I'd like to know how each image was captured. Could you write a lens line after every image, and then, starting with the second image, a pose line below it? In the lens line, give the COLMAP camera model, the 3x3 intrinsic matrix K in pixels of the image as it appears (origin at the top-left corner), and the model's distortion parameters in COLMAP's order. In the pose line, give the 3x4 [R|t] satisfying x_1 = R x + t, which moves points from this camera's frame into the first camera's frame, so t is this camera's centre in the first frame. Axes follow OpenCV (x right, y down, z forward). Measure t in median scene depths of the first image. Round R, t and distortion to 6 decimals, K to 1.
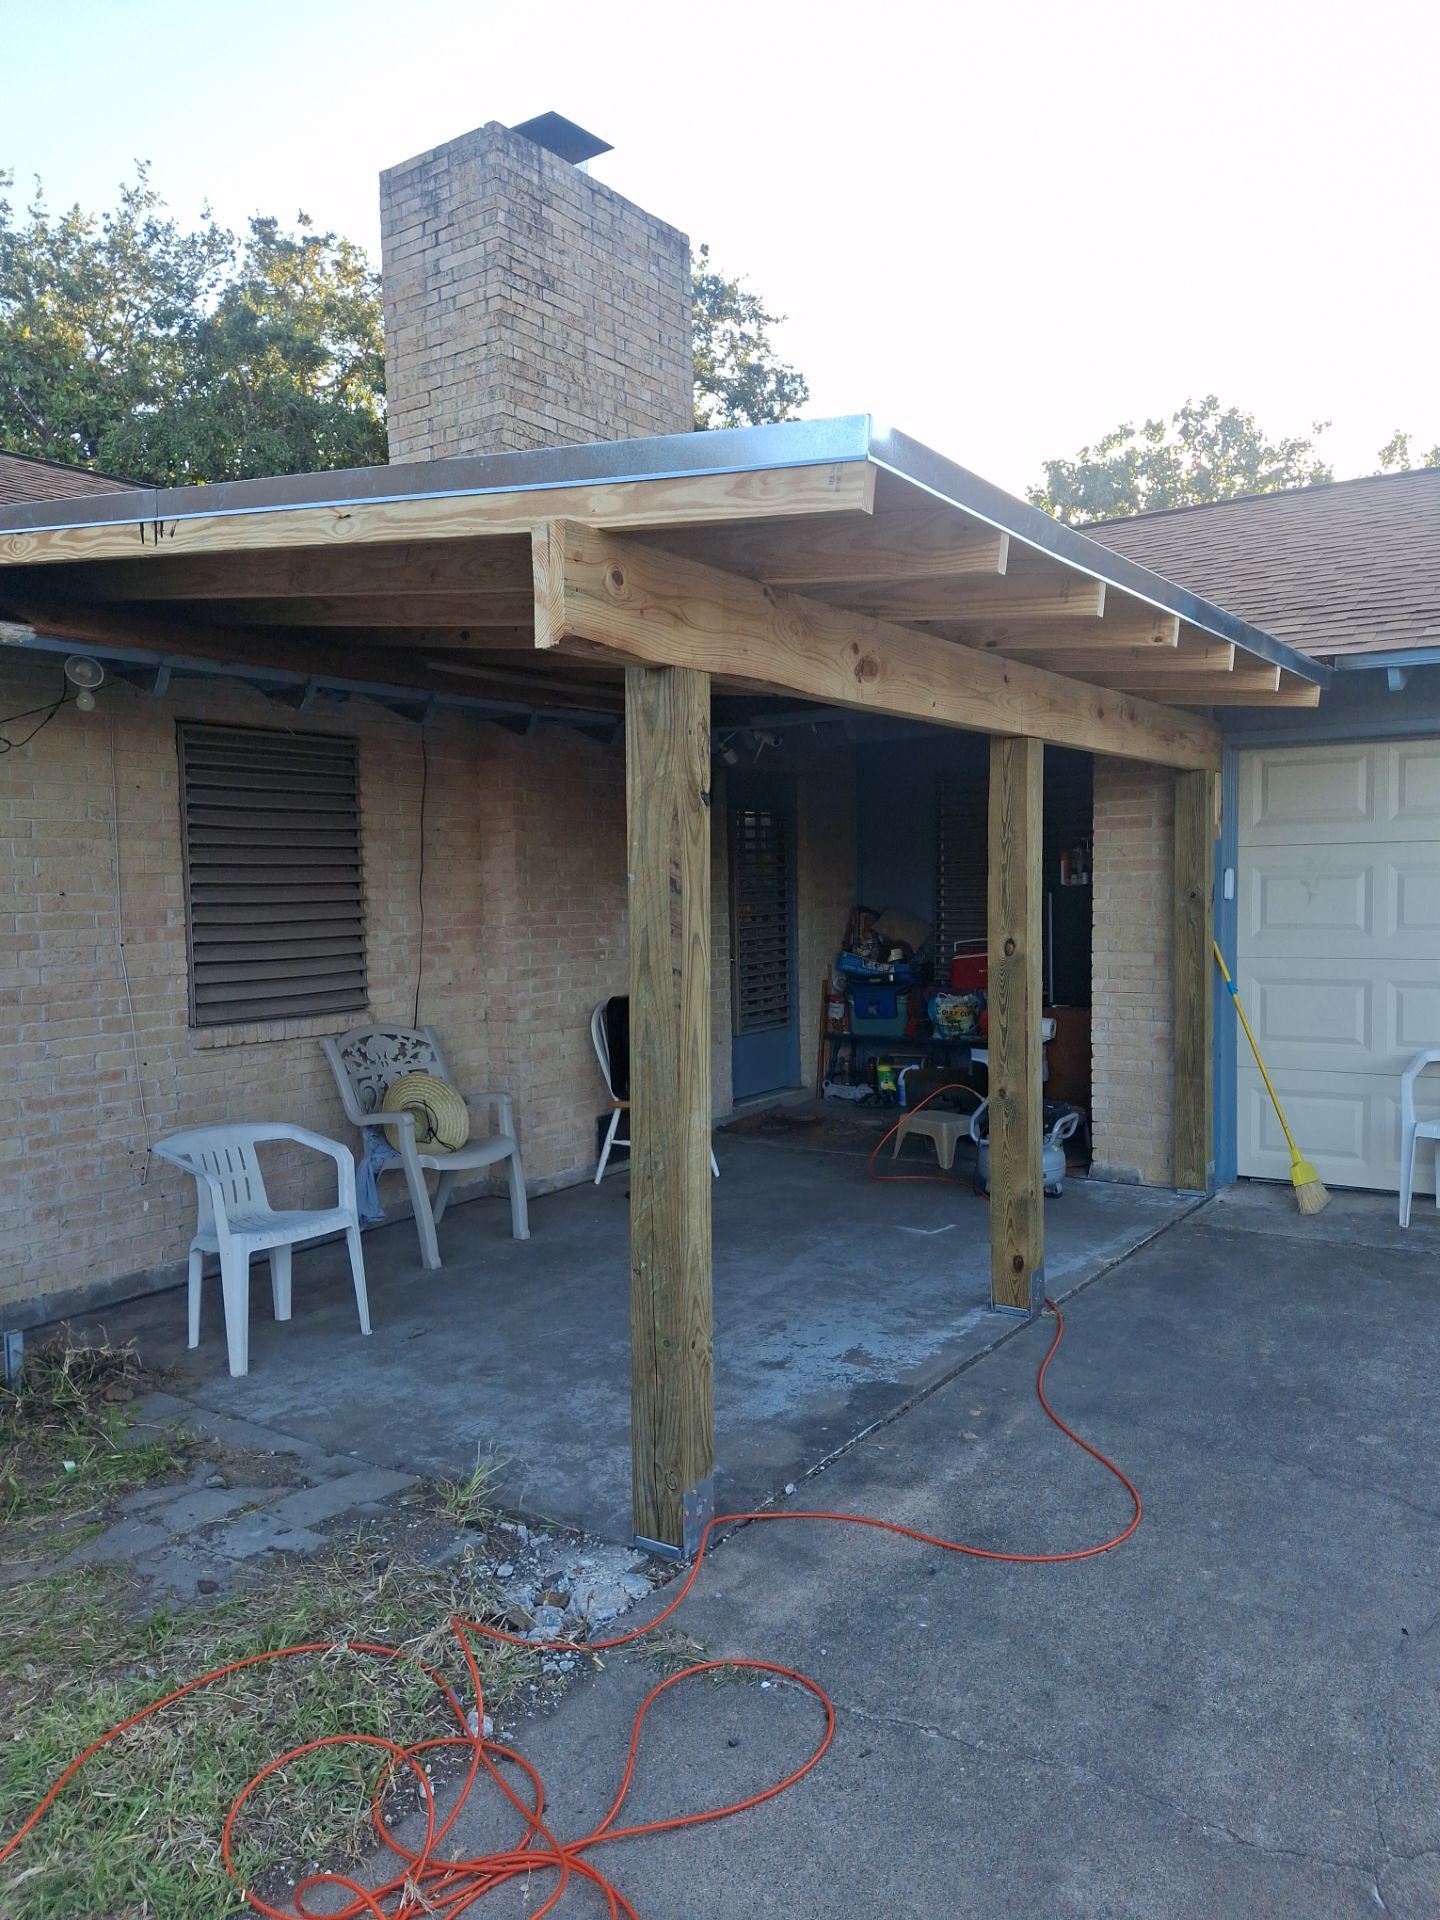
lens RADIAL K [[1423.3, 0, 716.9], [0, 1423.3, 949.9], [0, 0, 1]] dist [0.058265, -0.094540]
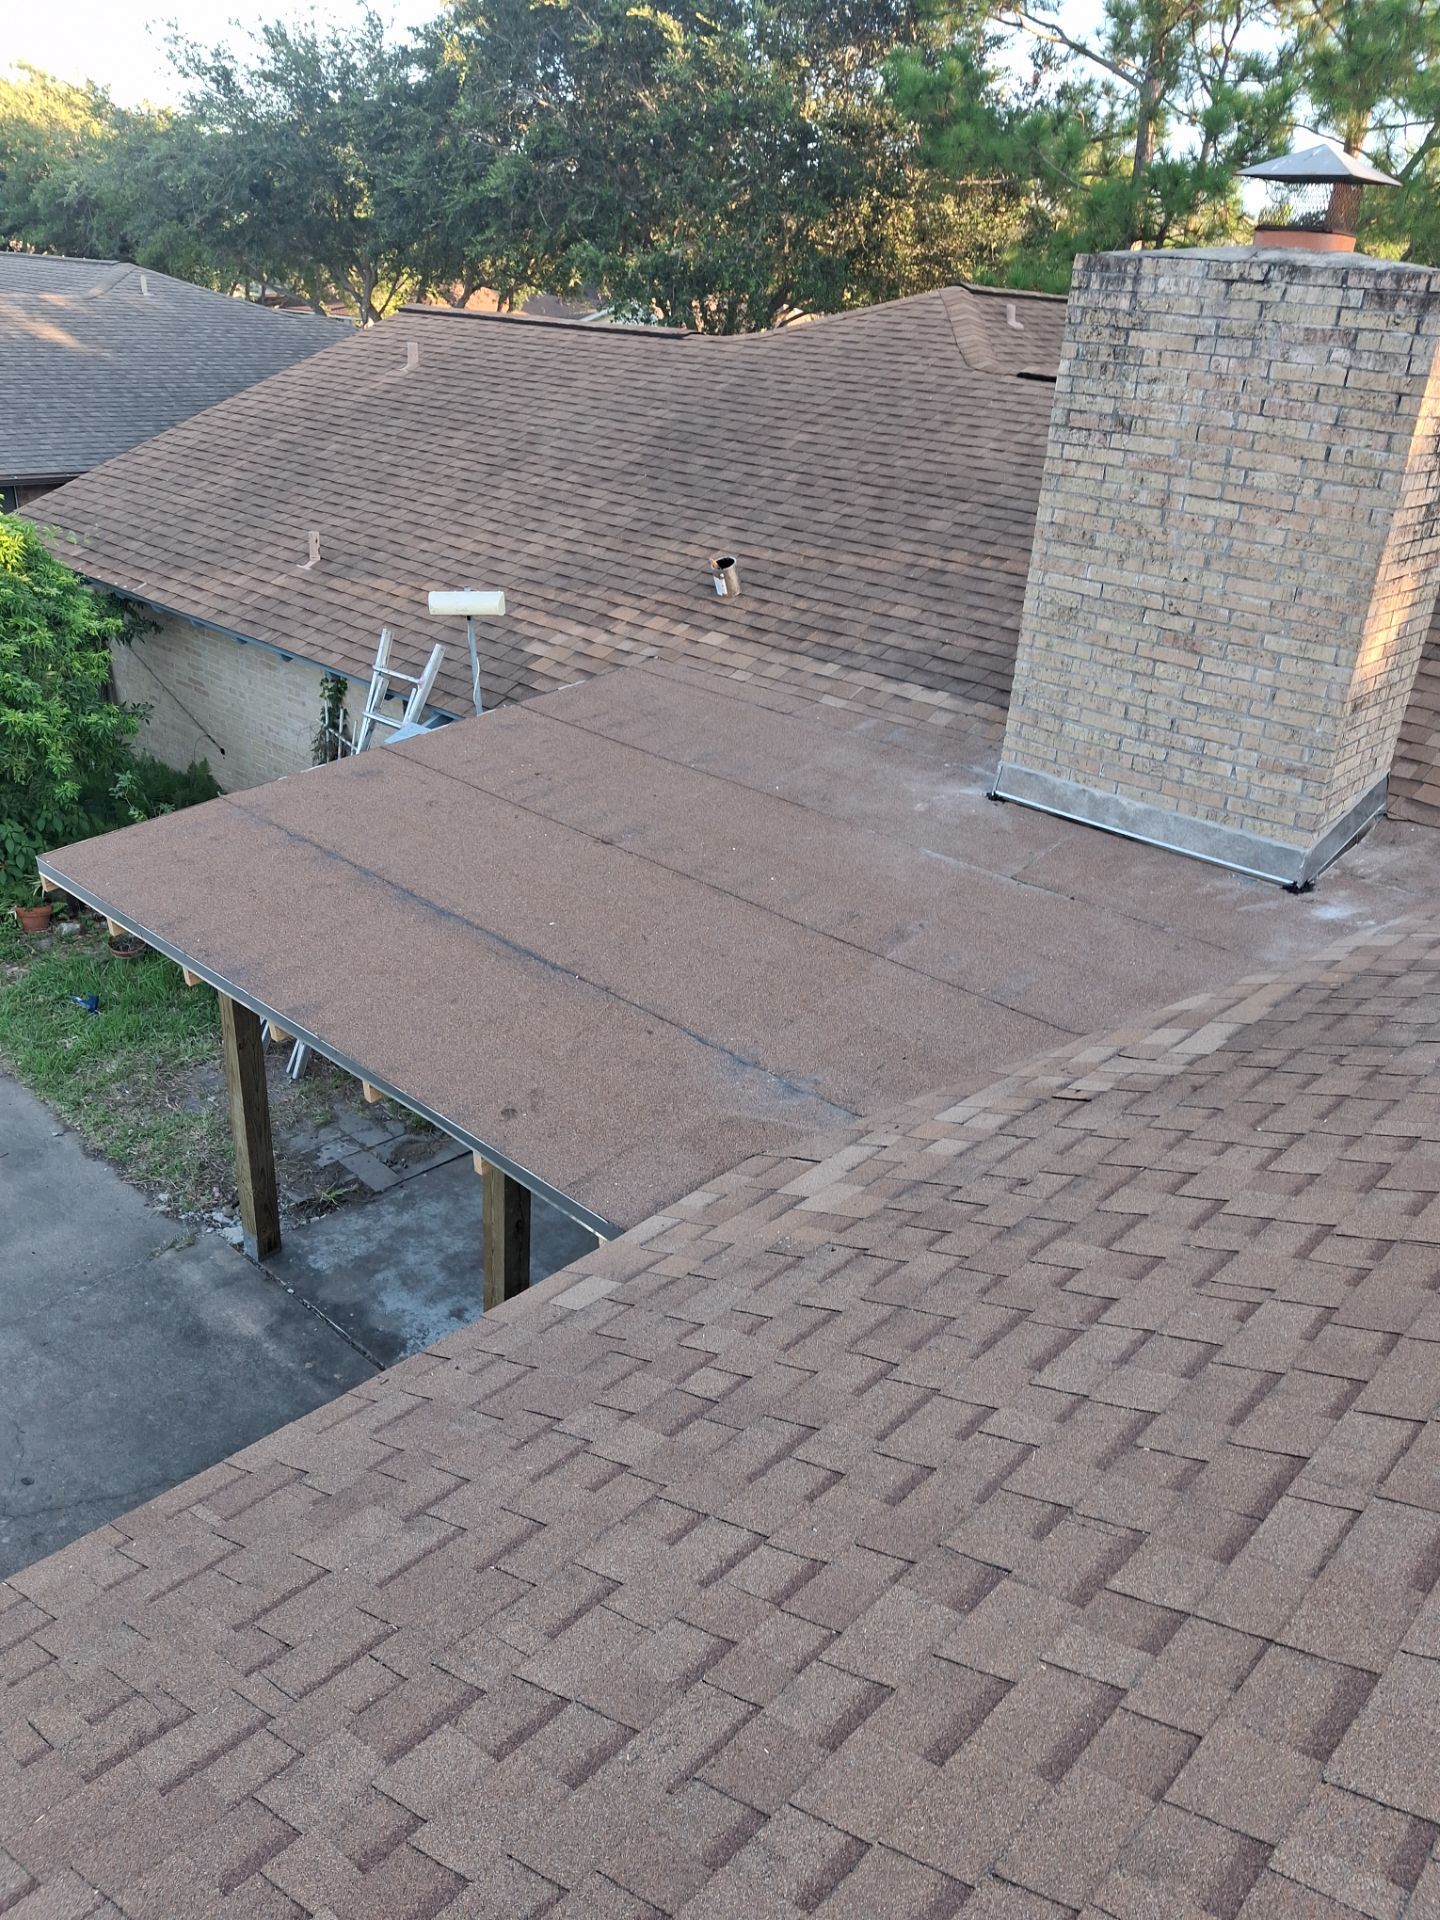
lens RADIAL K [[1423.3, 0, 716.8], [0, 1423.3, 970.9], [0, 0, 1]] dist [0.058265, -0.094540]
pose [[-0.140385, 0.446497, -0.883704, 0.828859], [-0.107096, 0.880458, 0.461871, -0.550641], [0.984288, 0.159480, -0.075785, 0.881504]]
